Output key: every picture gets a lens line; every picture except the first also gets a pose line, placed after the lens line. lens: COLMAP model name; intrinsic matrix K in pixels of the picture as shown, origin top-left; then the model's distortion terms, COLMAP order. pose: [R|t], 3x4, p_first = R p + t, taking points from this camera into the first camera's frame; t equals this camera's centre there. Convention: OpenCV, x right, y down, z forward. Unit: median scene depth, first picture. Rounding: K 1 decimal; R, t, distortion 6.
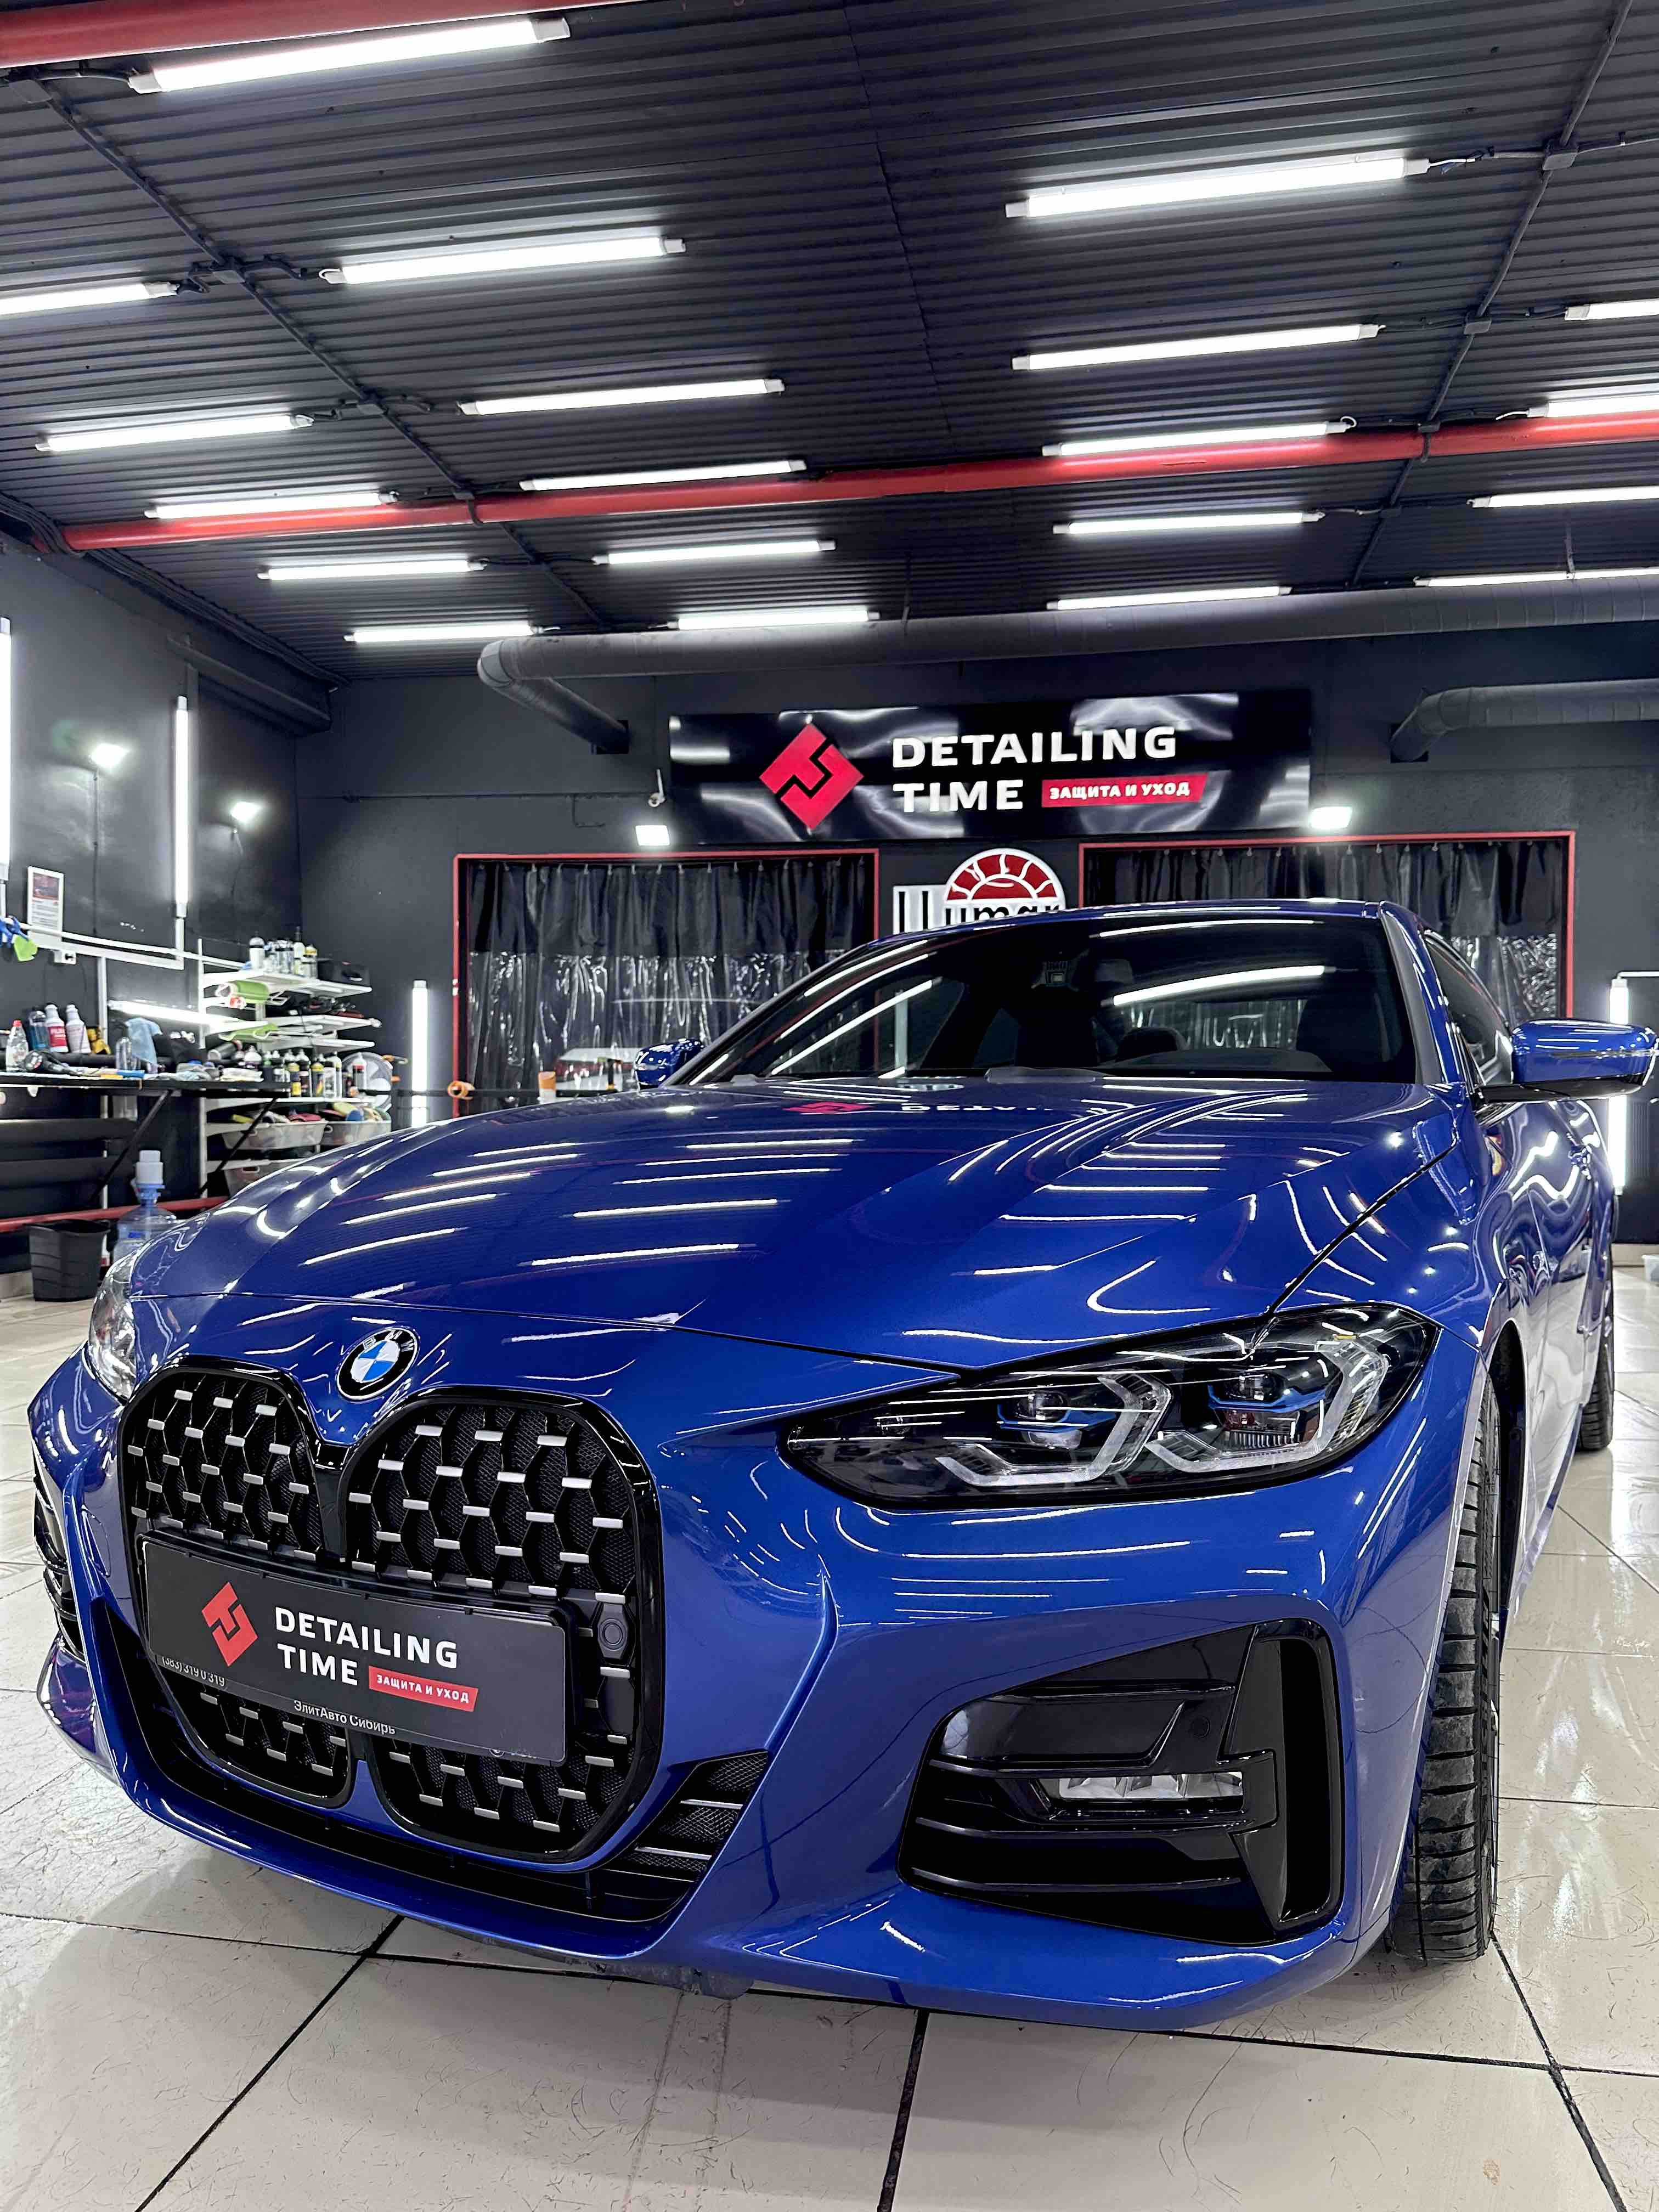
lens RADIAL K [[1544.5, 0, 841.0], [0, 1544.5, 1178.7], [0, 0, 1]] dist [0.062127, -0.068160]
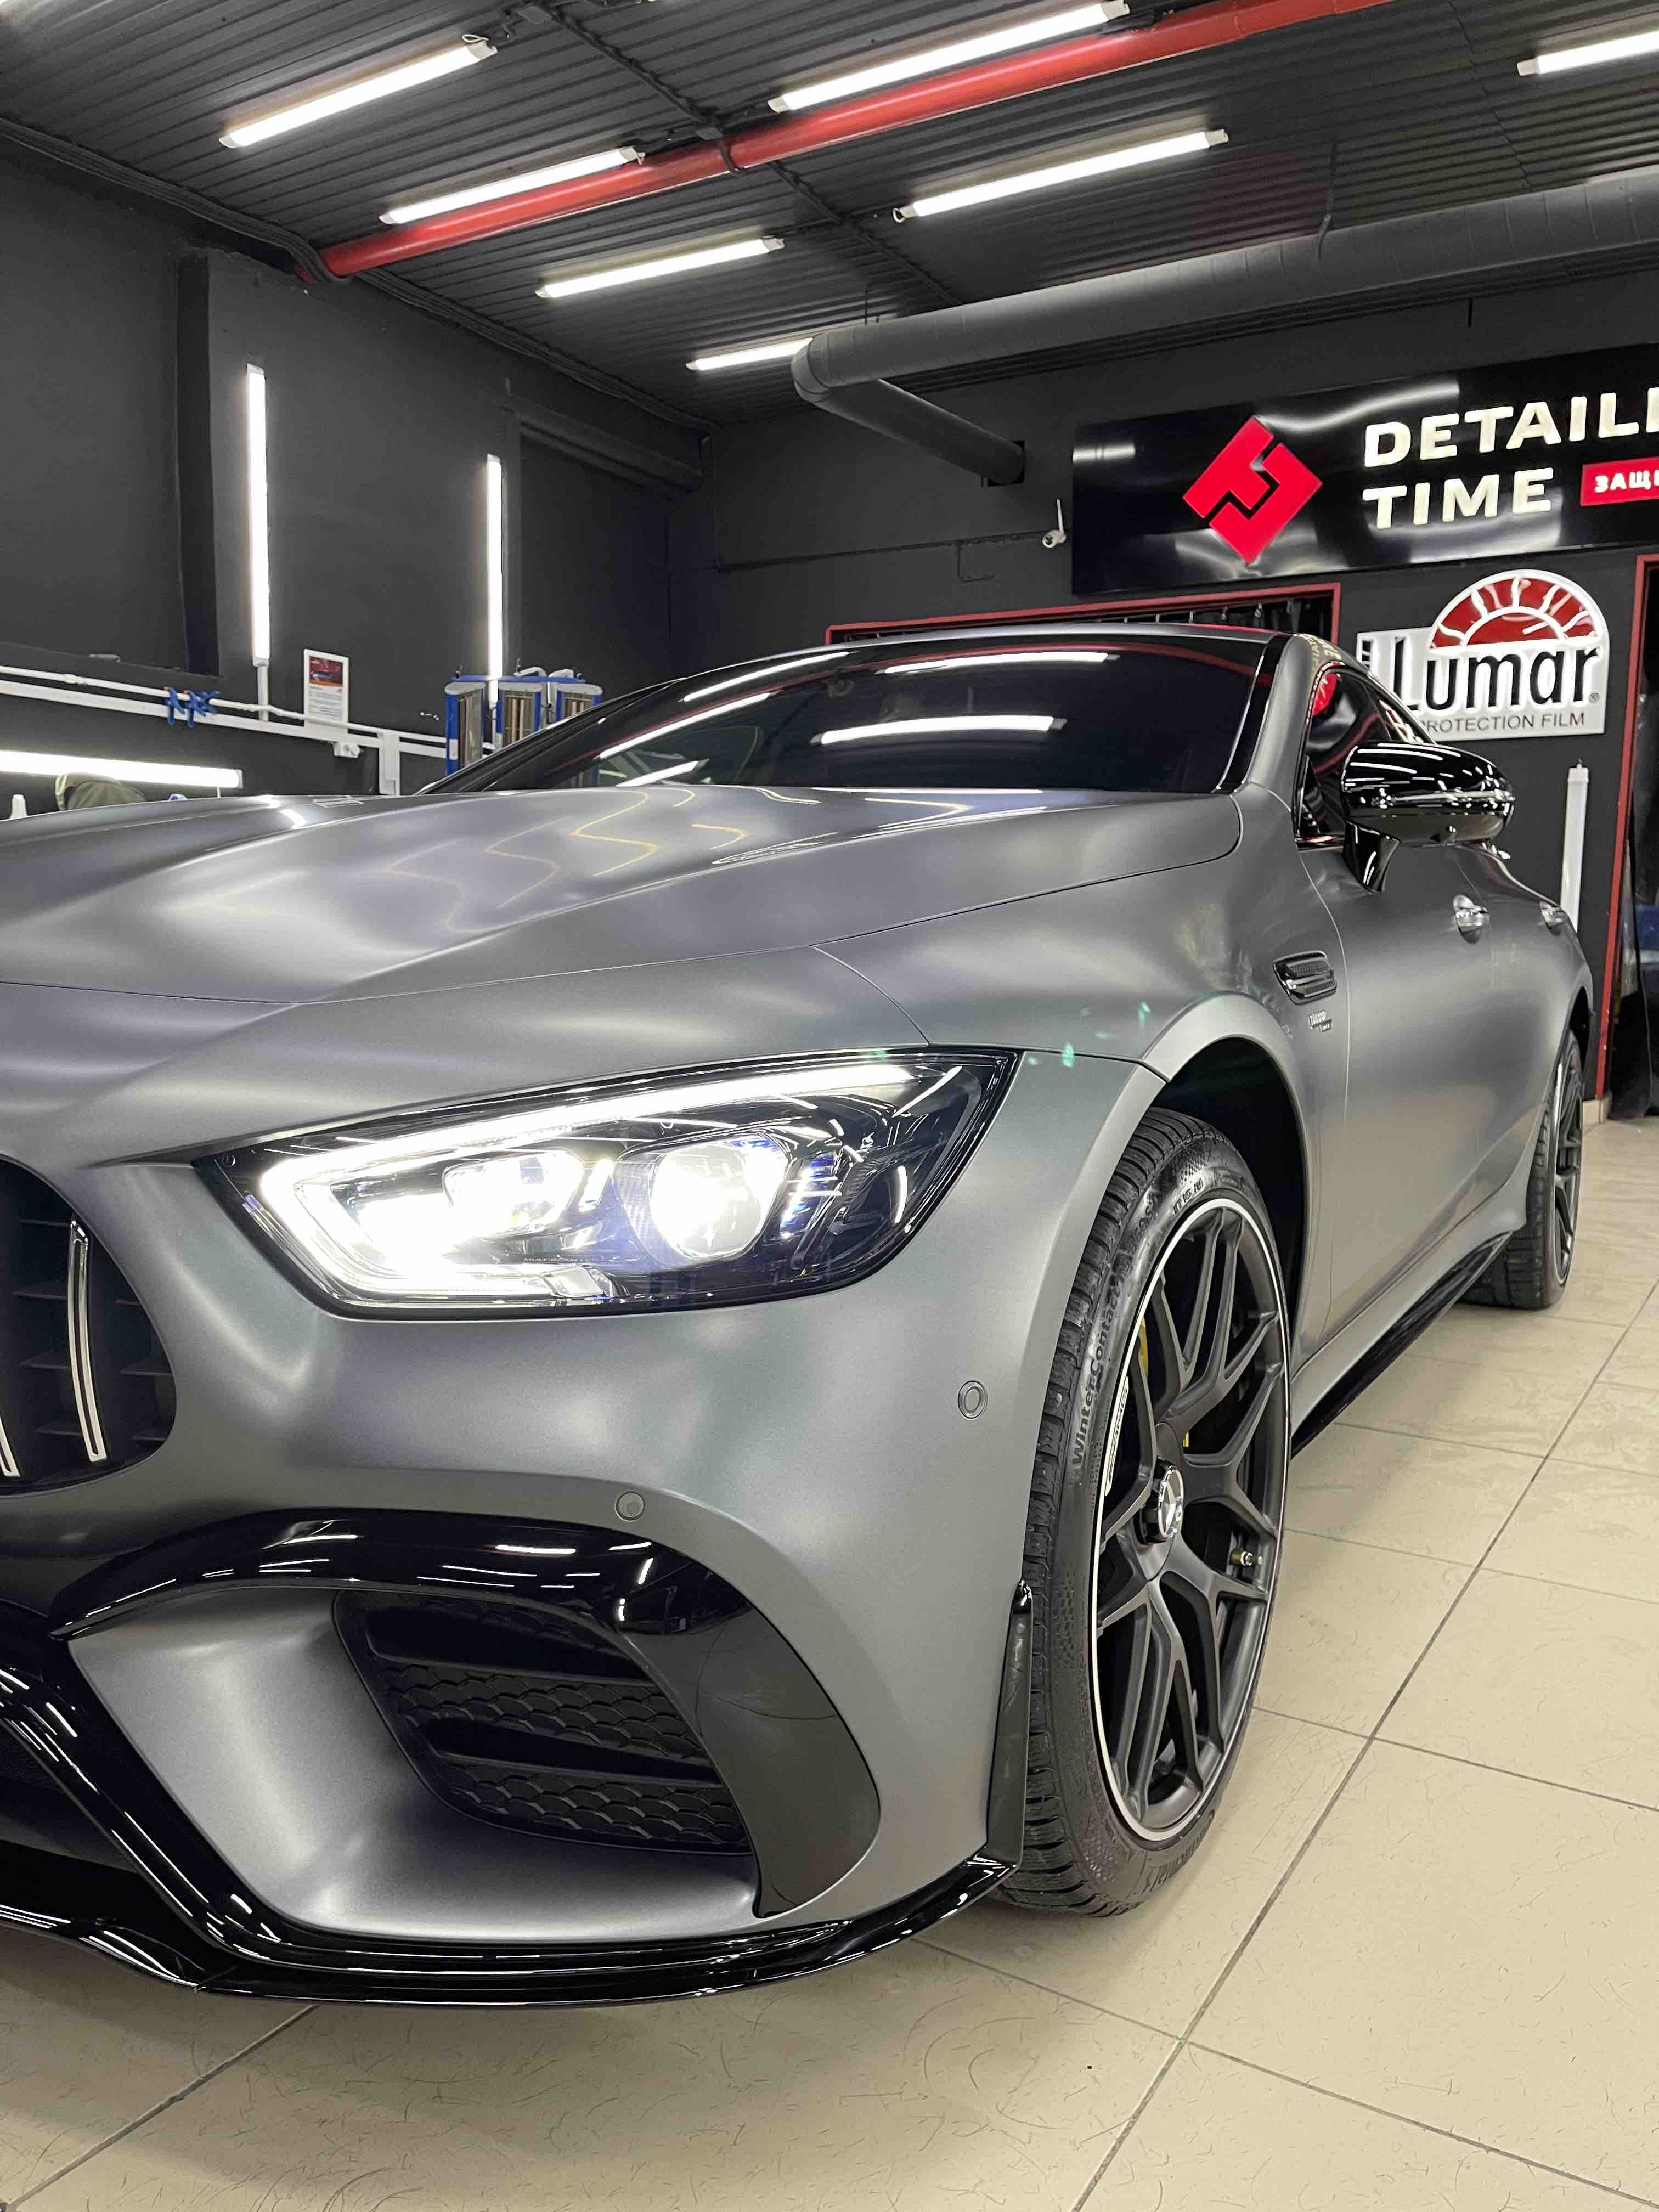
lens RADIAL K [[1672.7, 0, 846.8], [0, 1672.7, 1120.2], [0, 0, 1]] dist [0.051775, -0.050079]
pose [[0.931625, 0.055422, -0.359171, 0.135880], [-0.032490, 0.997047, 0.069578, -0.005373], [0.361966, -0.053151, 0.930675, 0.185840]]
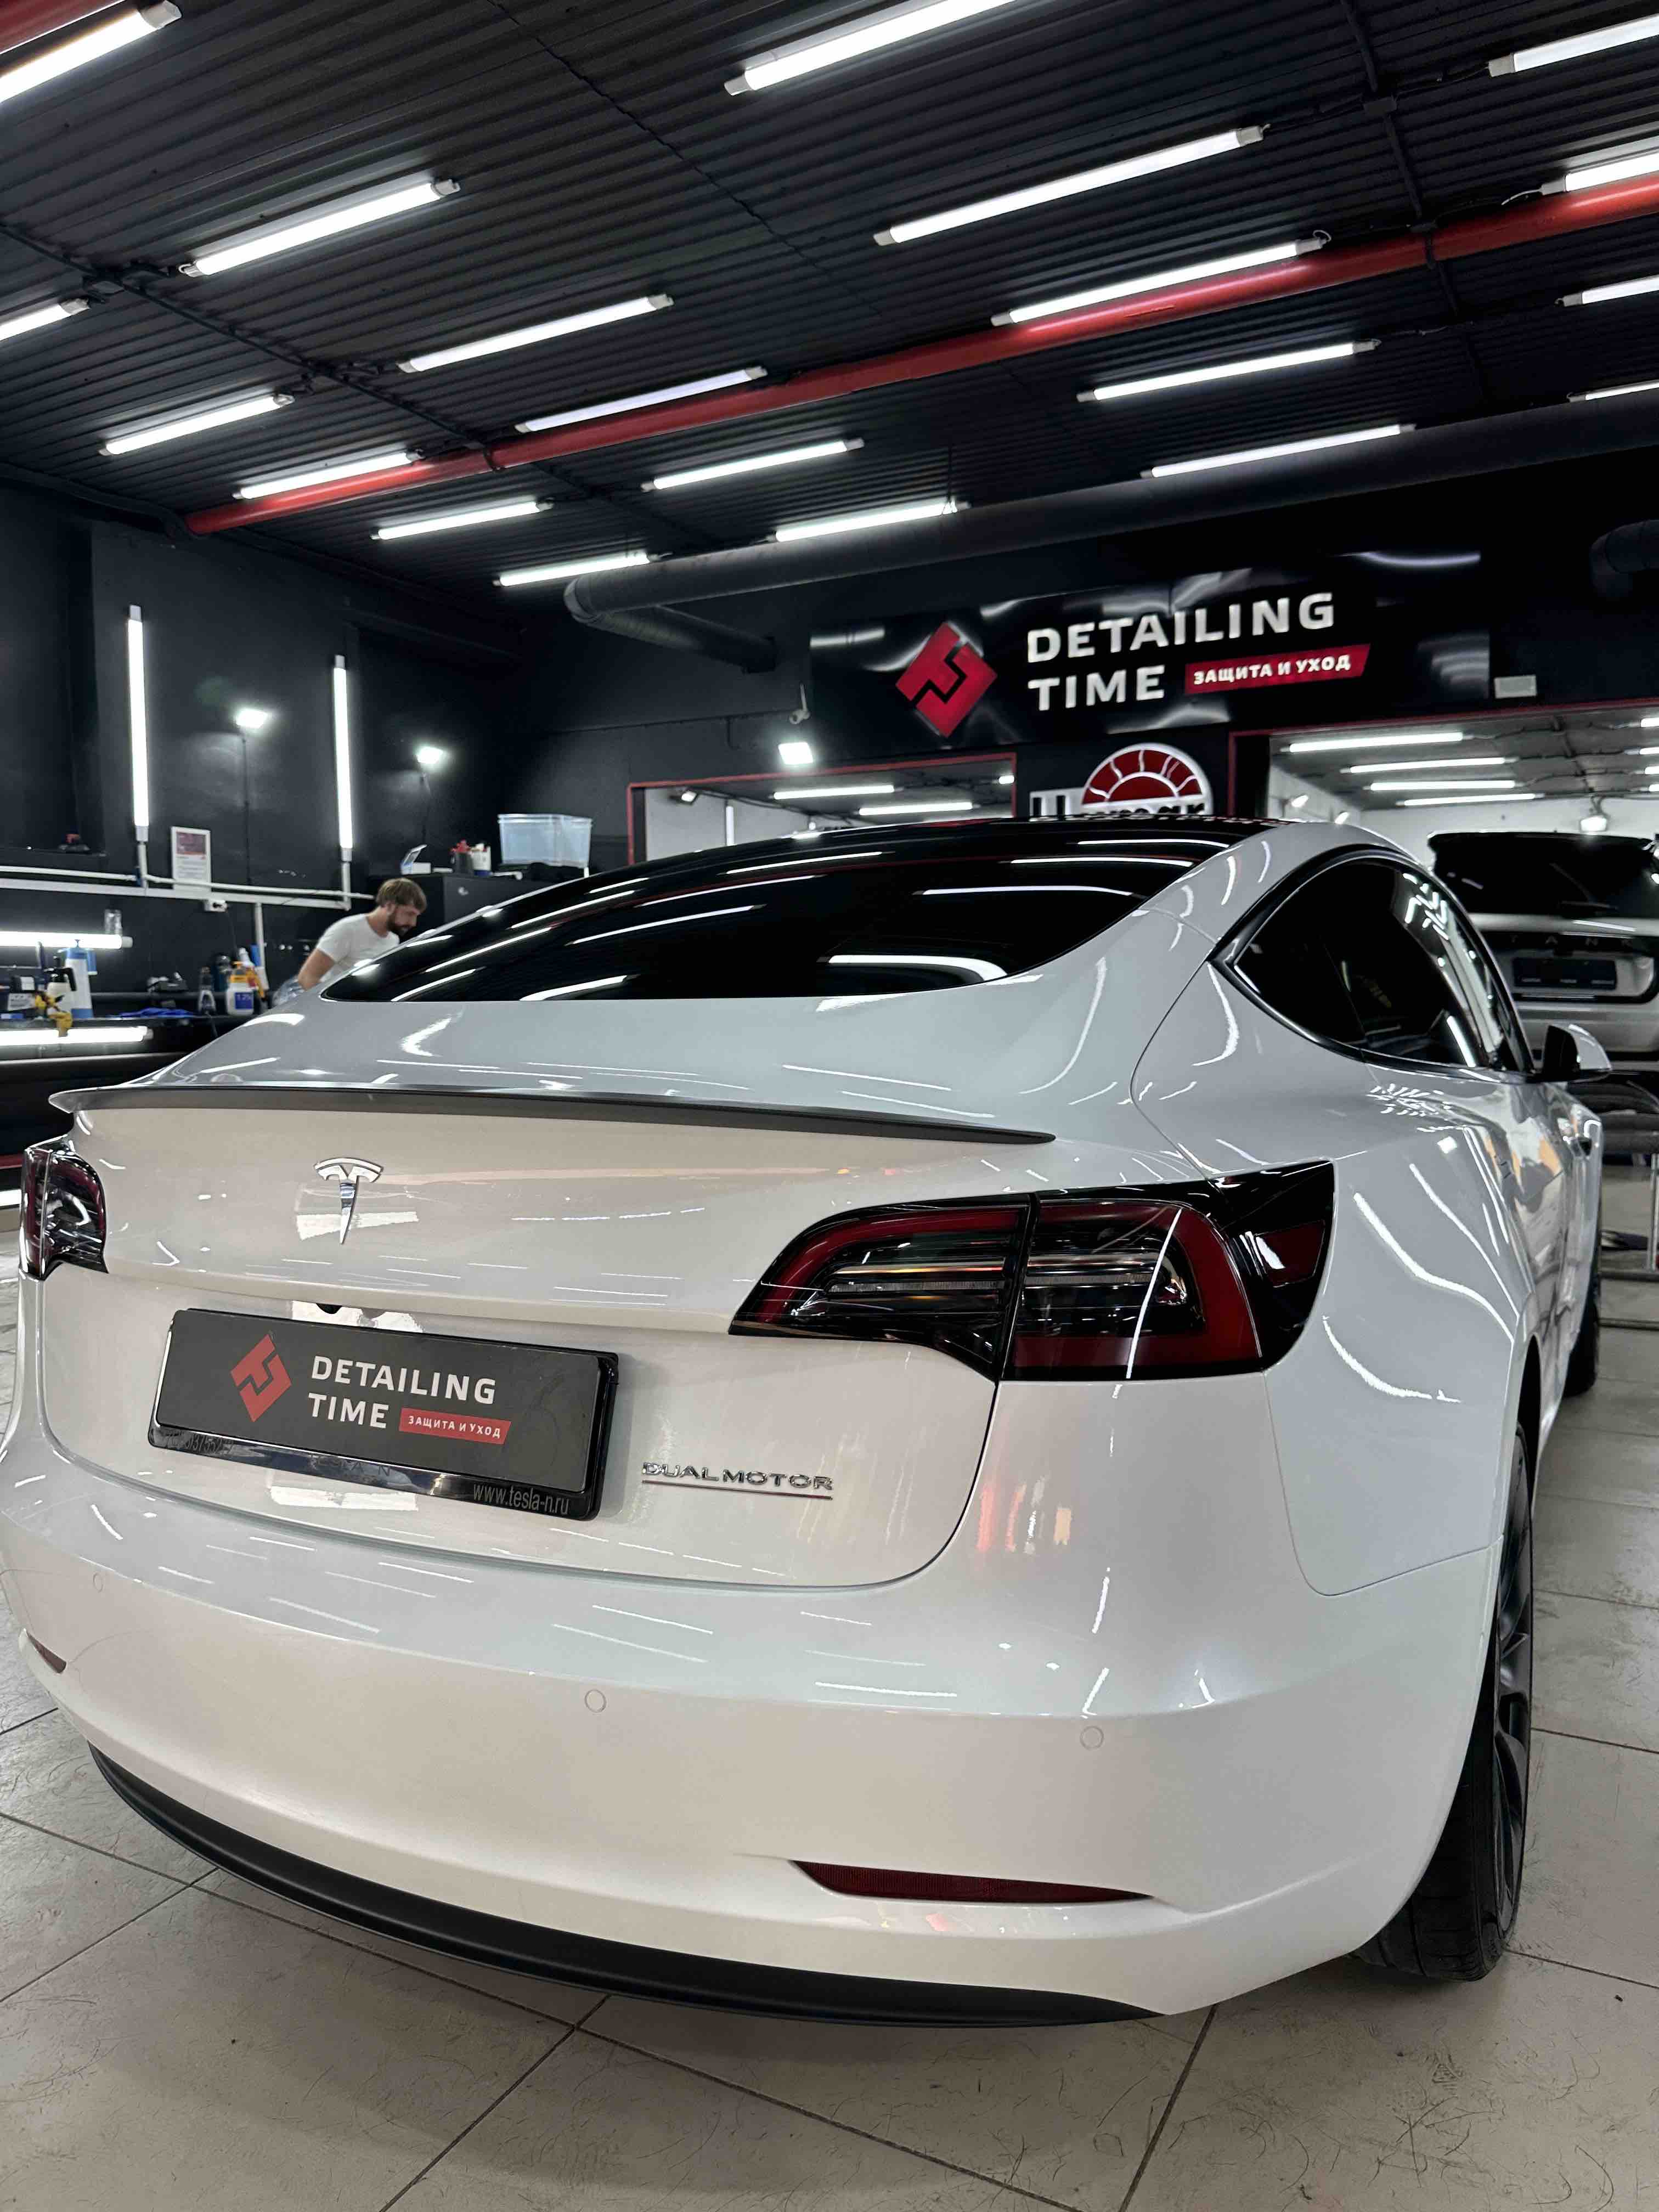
lens RADIAL K [[1544.5, 0, 839.0], [0, 1544.5, 1152.2], [0, 0, 1]] dist [0.062127, -0.068160]
pose [[0.949472, 0.018465, -0.313309, 0.279757], [-0.000640, 0.998380, 0.056901, -0.028194], [0.313852, -0.053826, 0.947945, 0.068163]]
